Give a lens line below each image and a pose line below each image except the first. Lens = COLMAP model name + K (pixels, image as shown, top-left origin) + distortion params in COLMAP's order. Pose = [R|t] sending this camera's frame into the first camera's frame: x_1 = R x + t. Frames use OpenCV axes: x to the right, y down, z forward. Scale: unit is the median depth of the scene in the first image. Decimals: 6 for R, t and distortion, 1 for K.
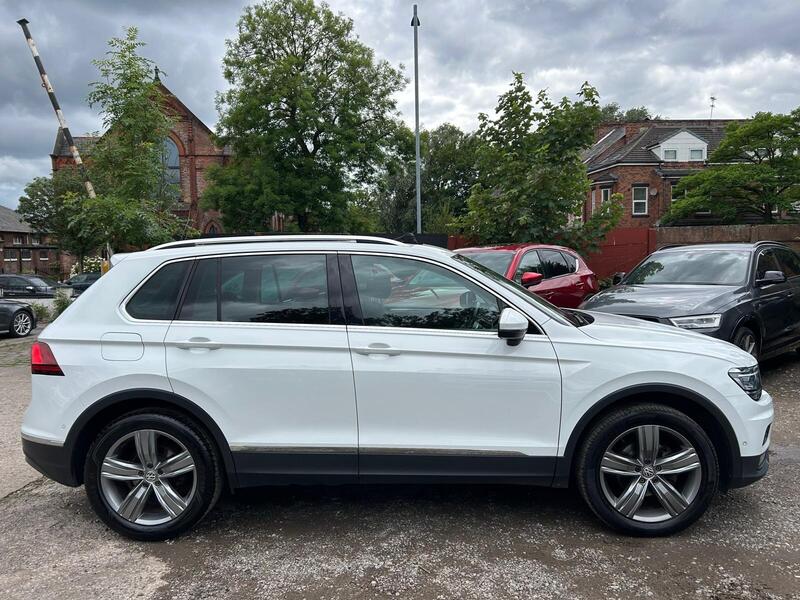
lens RADIAL K [[603.7, 0, 398.5], [0, 603.7, 298.6], [0, 0, 1]] dist [0.056928, -0.053259]
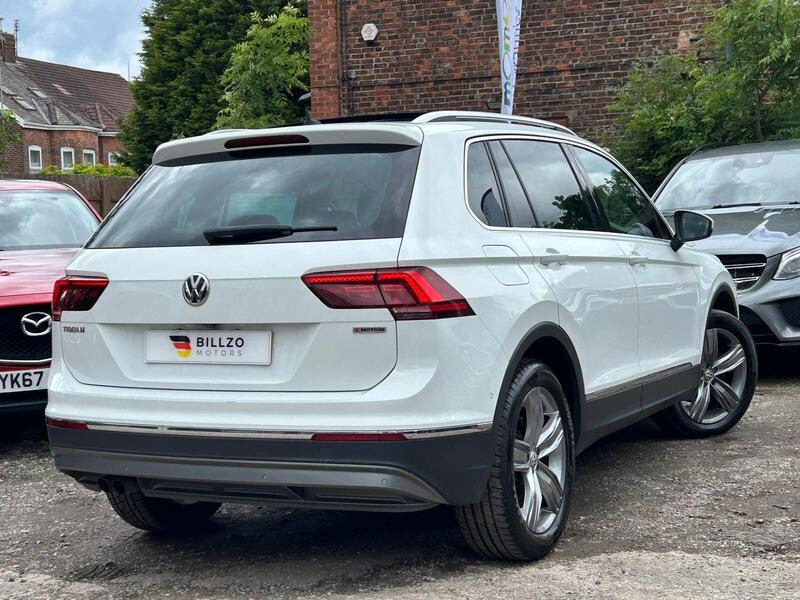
lens RADIAL K [[1248.5, 0, 391.2], [0, 1248.5, 302.9], [0, 0, 1]] dist [0.242963, -0.904336]
pose [[0.436110, -0.048471, 0.898587, -1.459970], [0.089514, 0.995933, 0.010278, 0.081172], [-0.895430, 0.075954, 0.438675, 0.453563]]
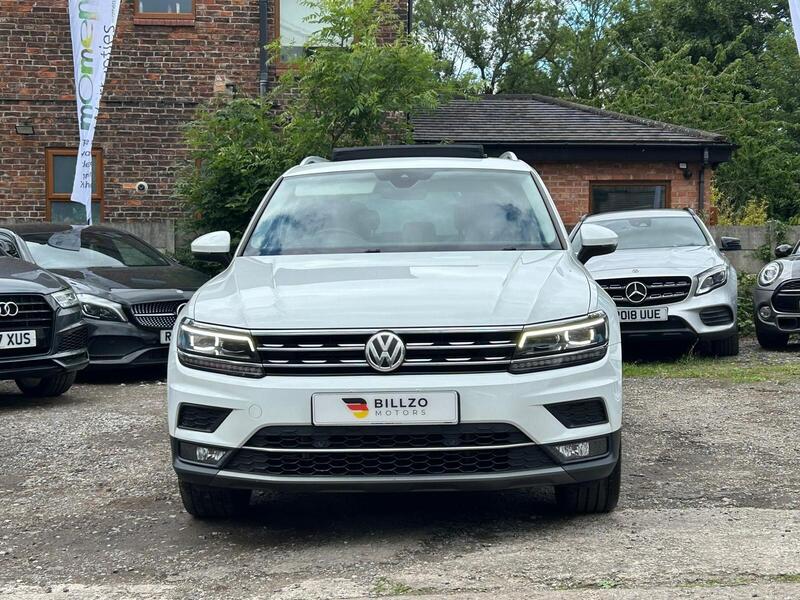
lens RADIAL K [[1258.2, 0, 398.4], [0, 1258.2, 299.6], [0, 0, 1]] dist [0.207522, -0.668384]
pose [[-0.051079, -0.008427, 0.998659, -1.662148], [0.080307, 0.996692, 0.012518, 0.082878], [-0.995461, 0.080838, -0.050233, 1.054679]]
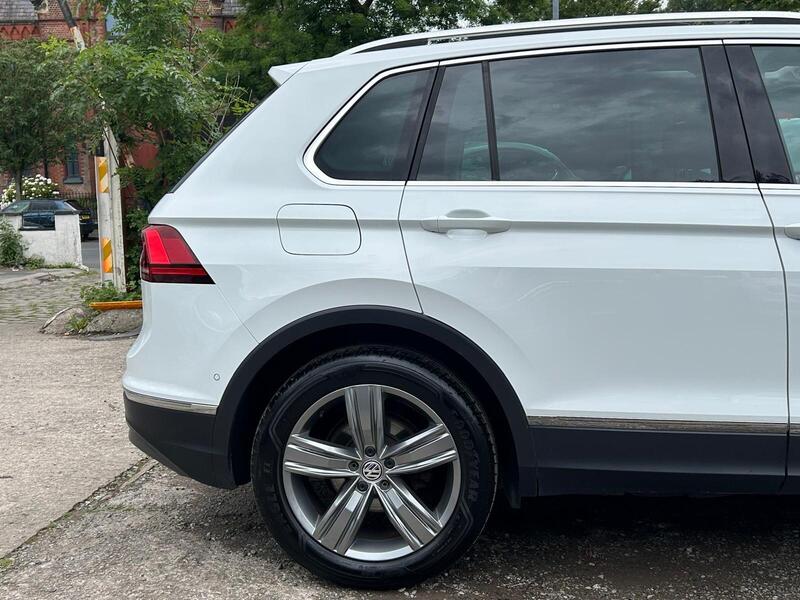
lens RADIAL K [[918.8, 0, 400.3], [0, 918.8, 301.0], [0, 0, 1]] dist [0.108889, -0.250952]
pose [[0.997115, -0.001128, -0.075891, -0.276466], [0.005781, 0.998114, 0.061123, 0.079663], [0.075679, -0.061385, 0.995241, 0.176055]]
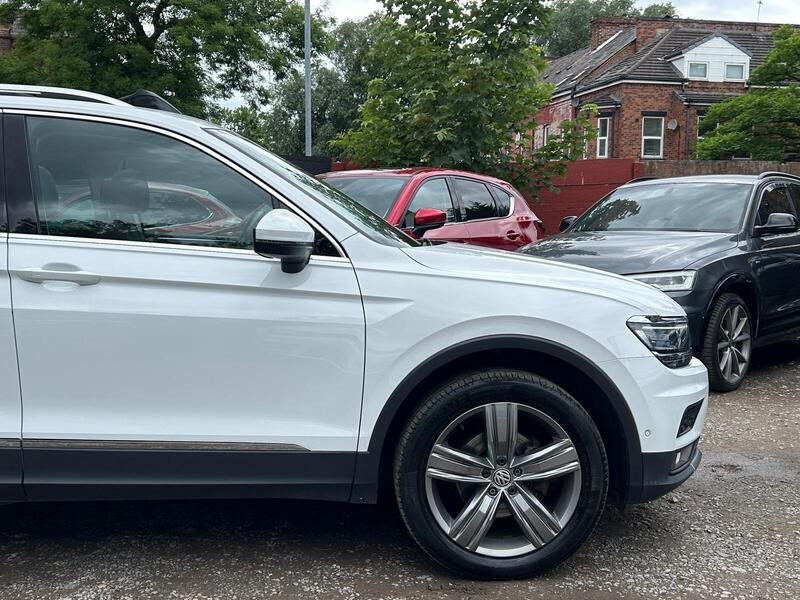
lens RADIAL K [[918.8, 0, 400.3], [0, 918.8, 301.0], [0, 0, 1]] dist [0.108889, -0.250952]
pose [[0.994342, 0.020954, 0.104139, 0.170490], [-0.023144, 0.999535, 0.019874, 0.071851], [-0.103674, -0.022172, 0.994364, 0.054279]]
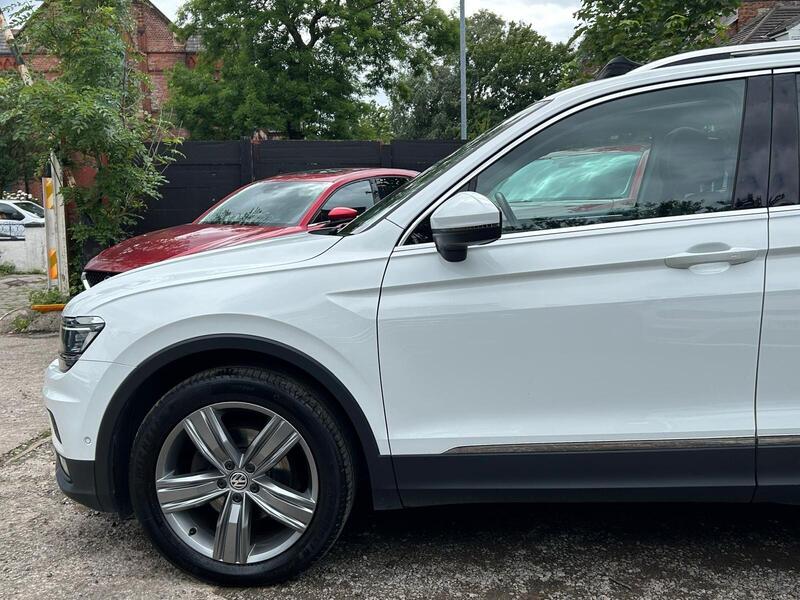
lens RADIAL K [[803.1, 0, 398.5], [0, 803.1, 298.3], [0, 0, 1]] dist [0.082402, -0.130354]
pose [[0.999793, -0.002648, -0.020197, -0.133005], [0.003791, 0.998381, 0.056748, 0.072953], [0.020014, -0.056813, 0.998184, 0.120887]]
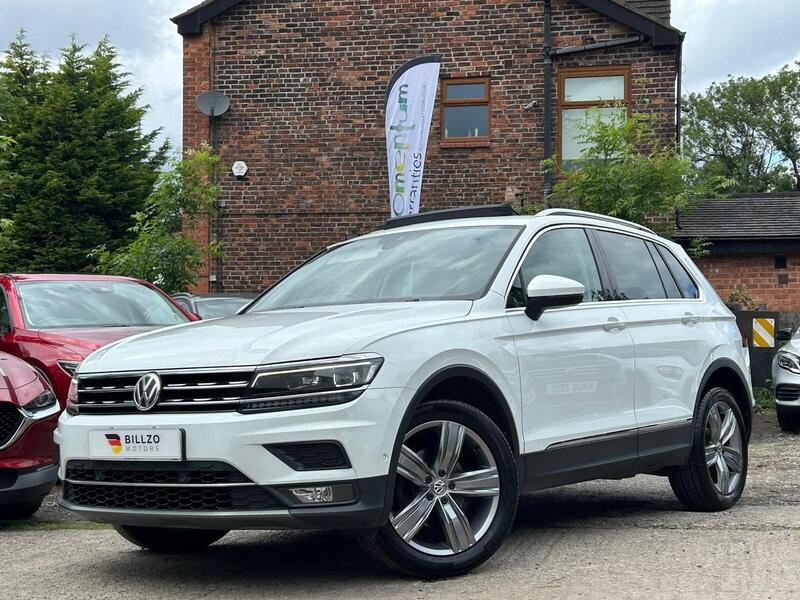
lens RADIAL K [[1241.9, 0, 399.5], [0, 1241.9, 295.5], [0, 0, 1]] dist [0.220857, -0.816953]
pose [[0.199479, 0.068114, 0.977532, -2.298196], [0.070496, 0.993999, -0.083647, 0.152623], [-0.977363, 0.085598, 0.193480, 0.873575]]
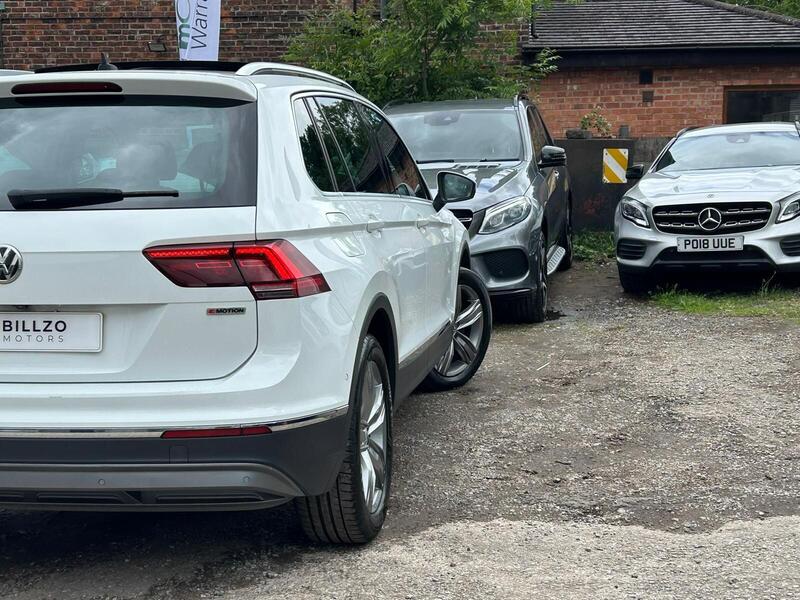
lens RADIAL K [[1177.5, 0, 398.4], [0, 1177.5, 304.1], [0, 0, 1]] dist [0.202227, -0.636476]
pose [[0.130343, -0.102598, 0.986146, -1.378968], [0.081124, 0.992400, 0.092526, 0.037656], [-0.988145, 0.067940, 0.137675, 0.678768]]
